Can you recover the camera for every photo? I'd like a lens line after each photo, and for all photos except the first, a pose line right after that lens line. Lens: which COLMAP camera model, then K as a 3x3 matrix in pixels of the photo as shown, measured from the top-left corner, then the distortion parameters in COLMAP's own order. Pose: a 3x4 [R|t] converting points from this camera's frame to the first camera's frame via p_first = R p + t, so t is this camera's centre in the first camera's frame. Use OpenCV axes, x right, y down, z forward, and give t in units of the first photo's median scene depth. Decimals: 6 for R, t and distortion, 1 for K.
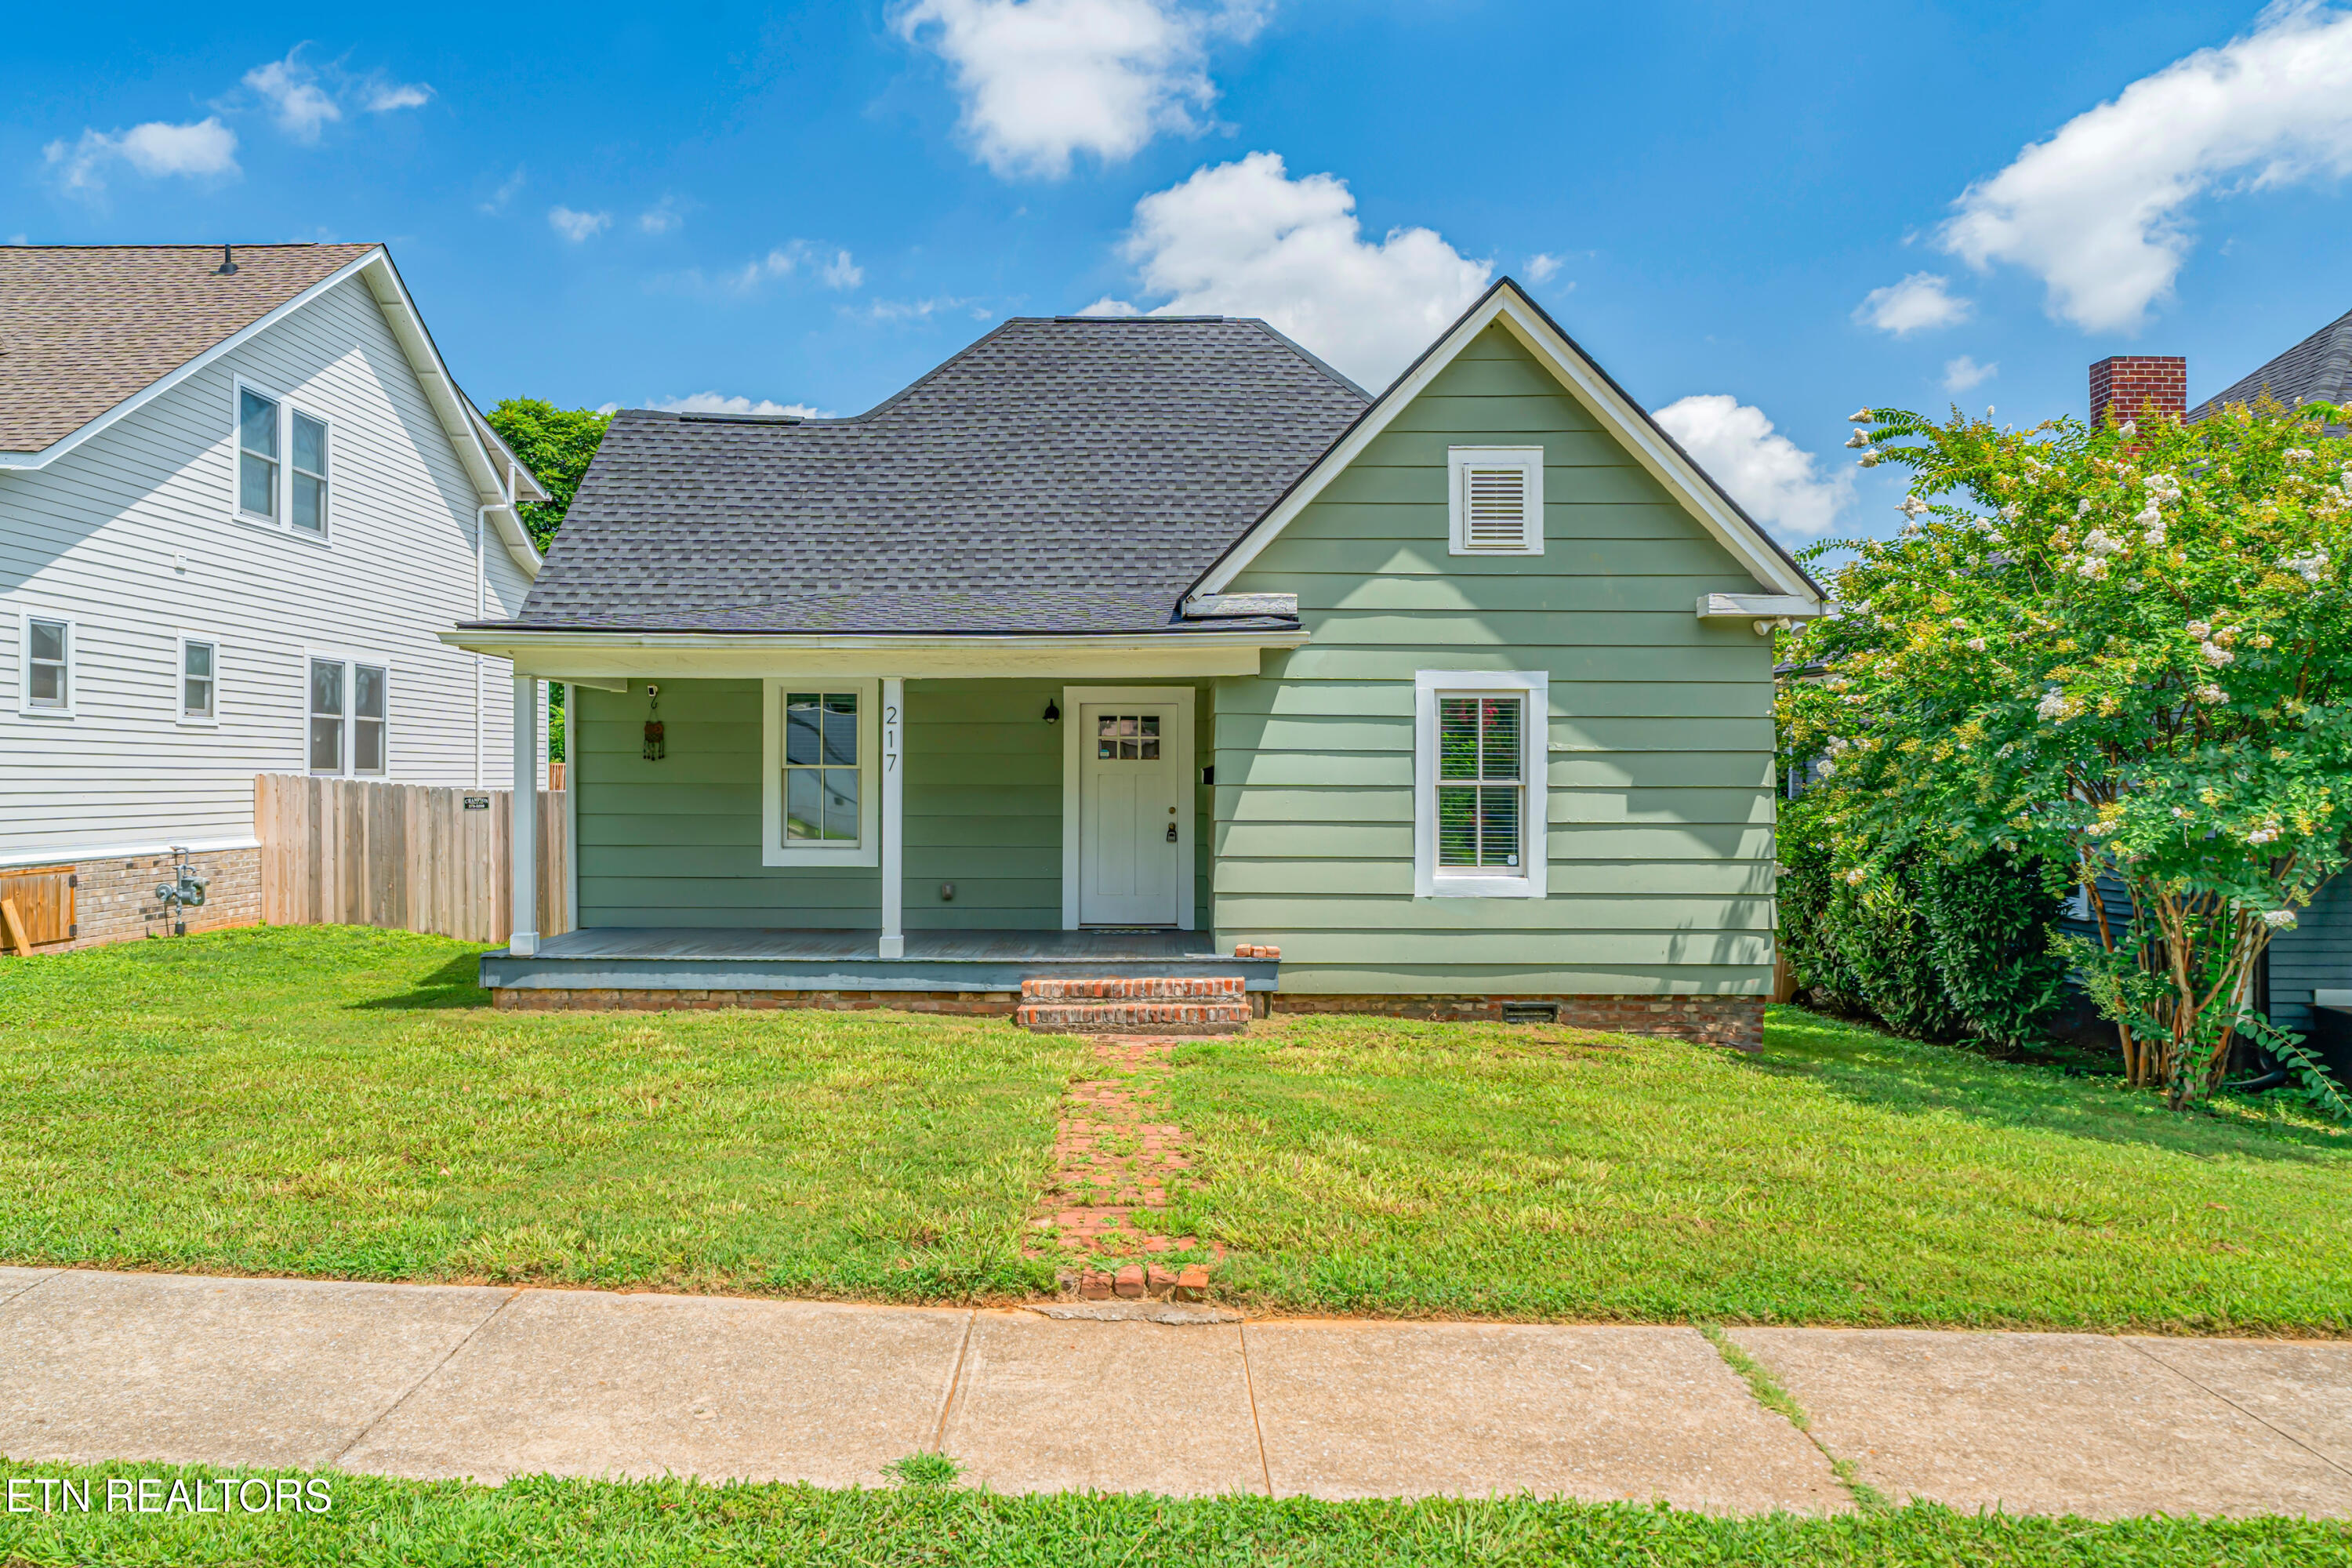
lens RADIAL K [[1477.7, 0, 1165.7], [0, 1477.7, 785.8], [0, 0, 1]] dist [0.006188, -0.002458]
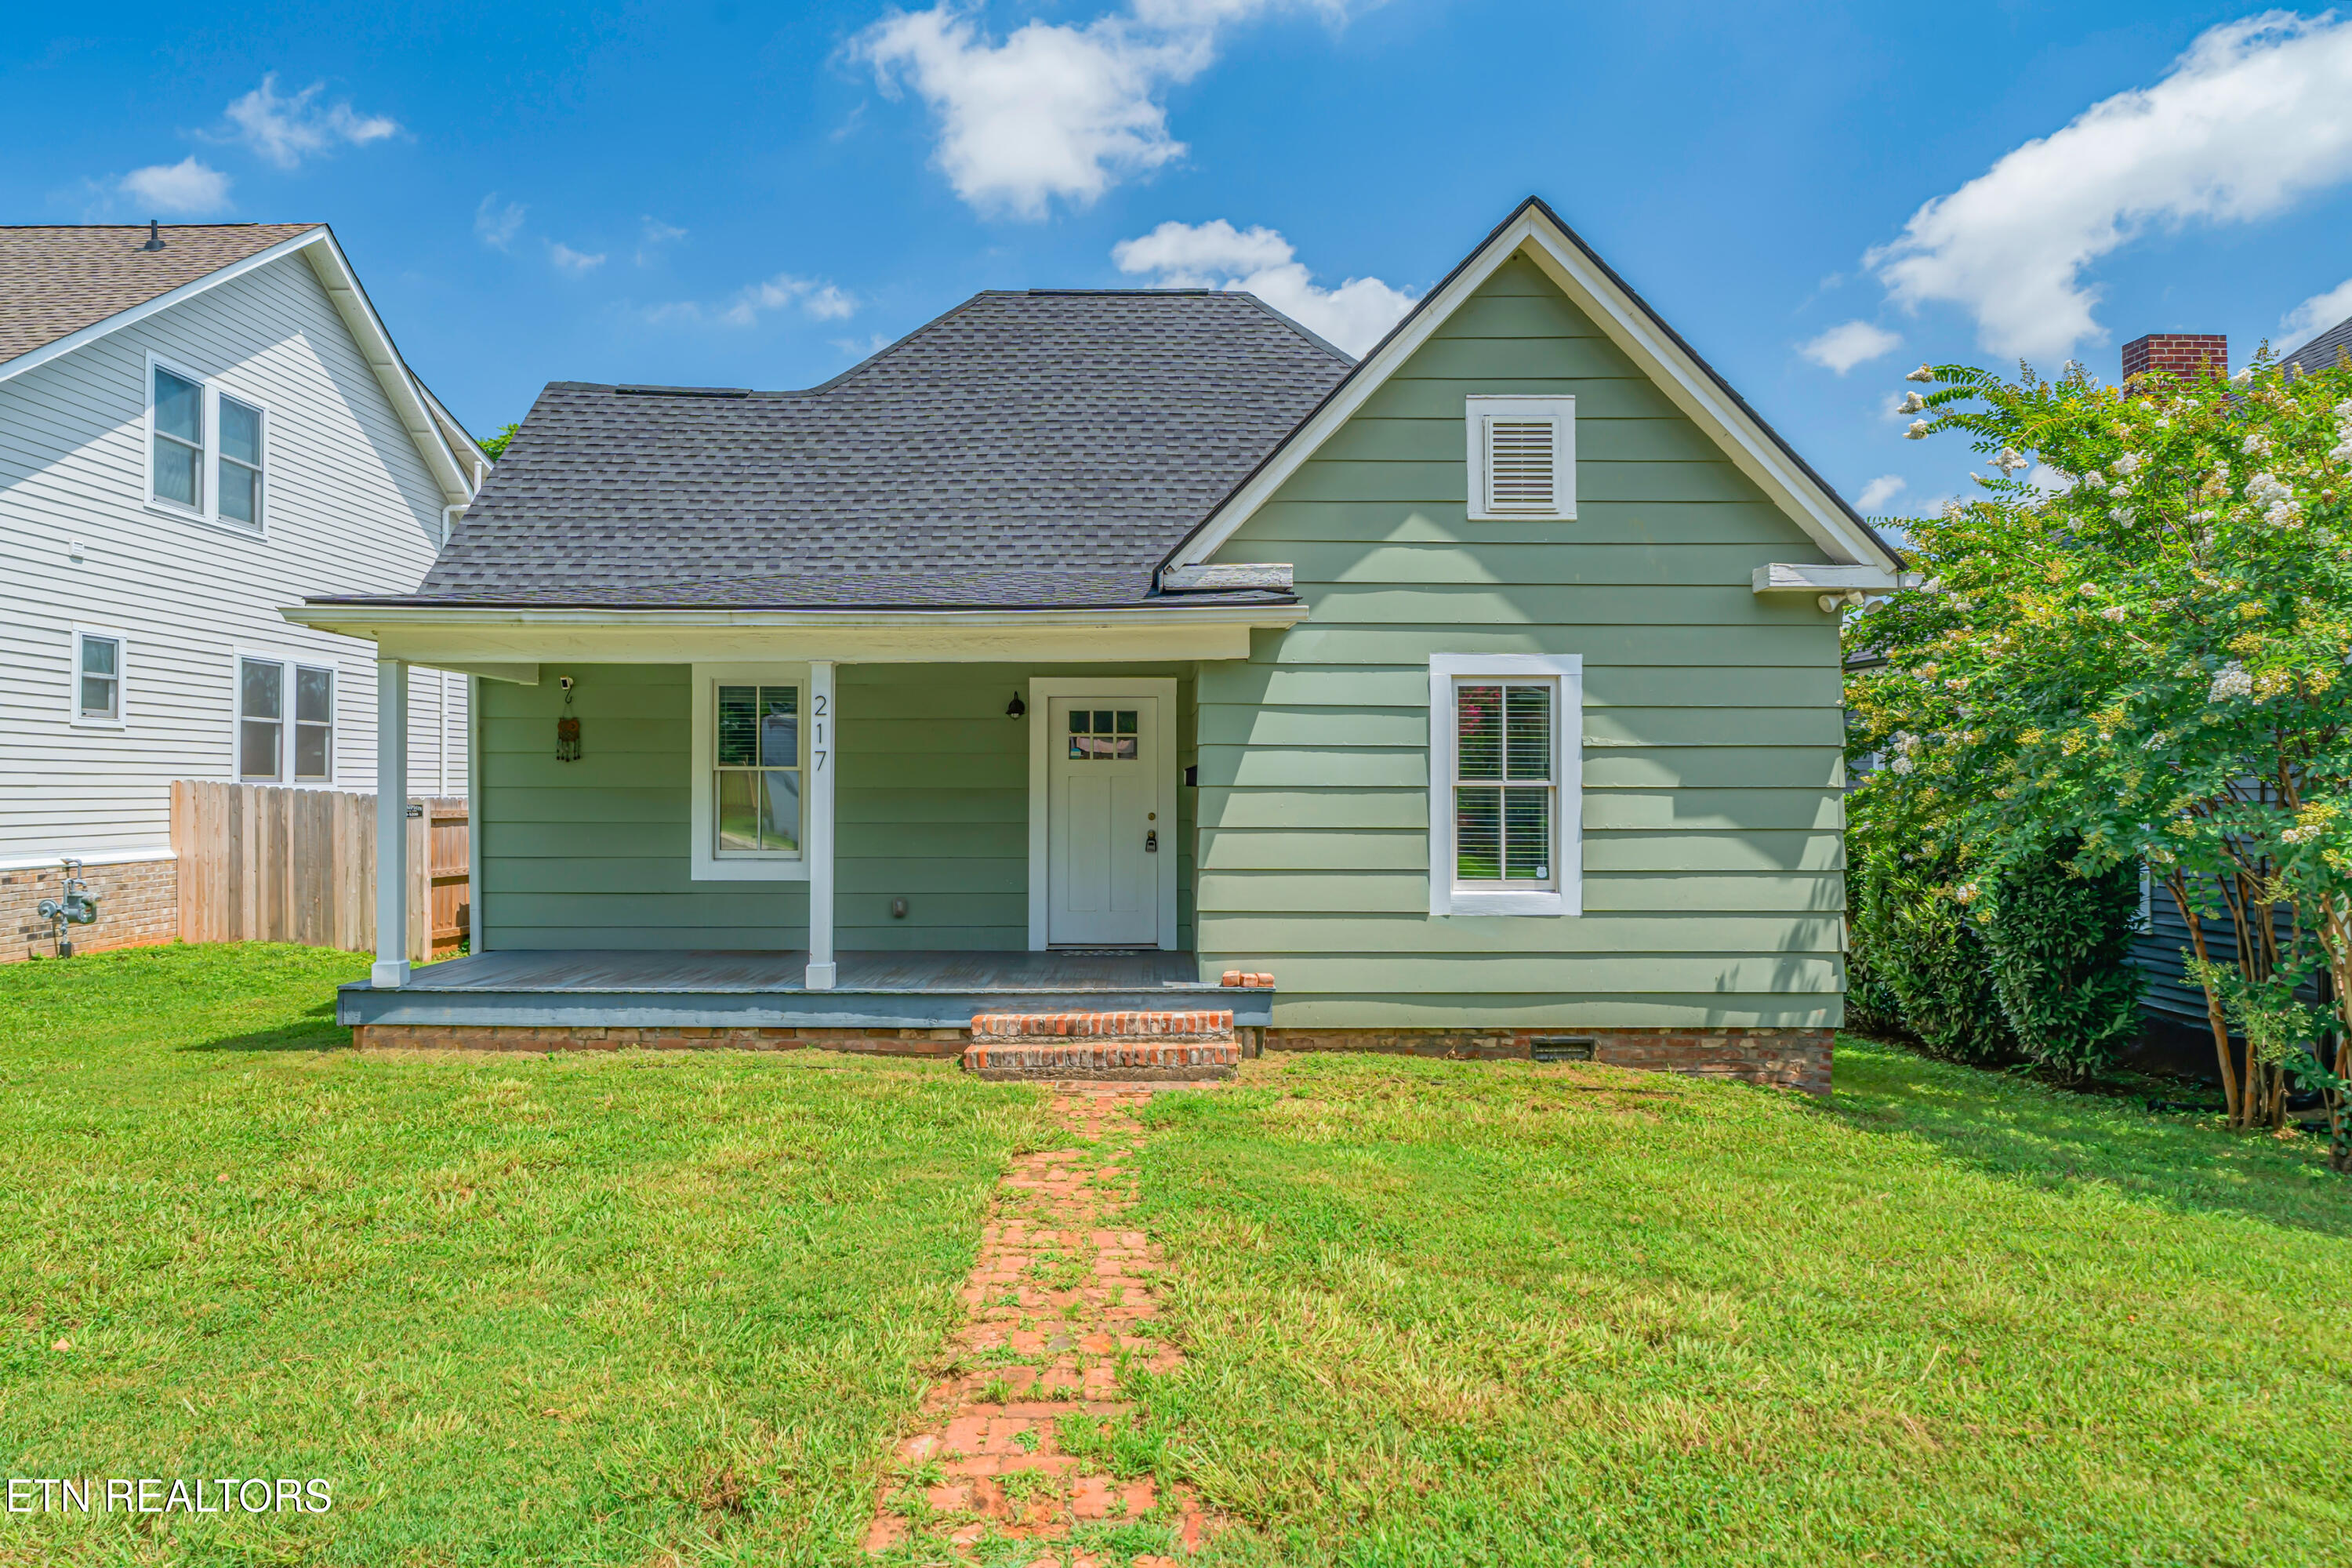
lens RADIAL K [[1378.5, 0, 1171.3], [0, 1378.5, 786.1], [0, 0, 1]] dist [-0.000971, -0.000426]
pose [[0.999964, -0.002177, 0.008186, 0.011480], [0.002235, 0.999973, -0.007022, 0.004891], [-0.008170, 0.007040, 0.999942, 0.199676]]
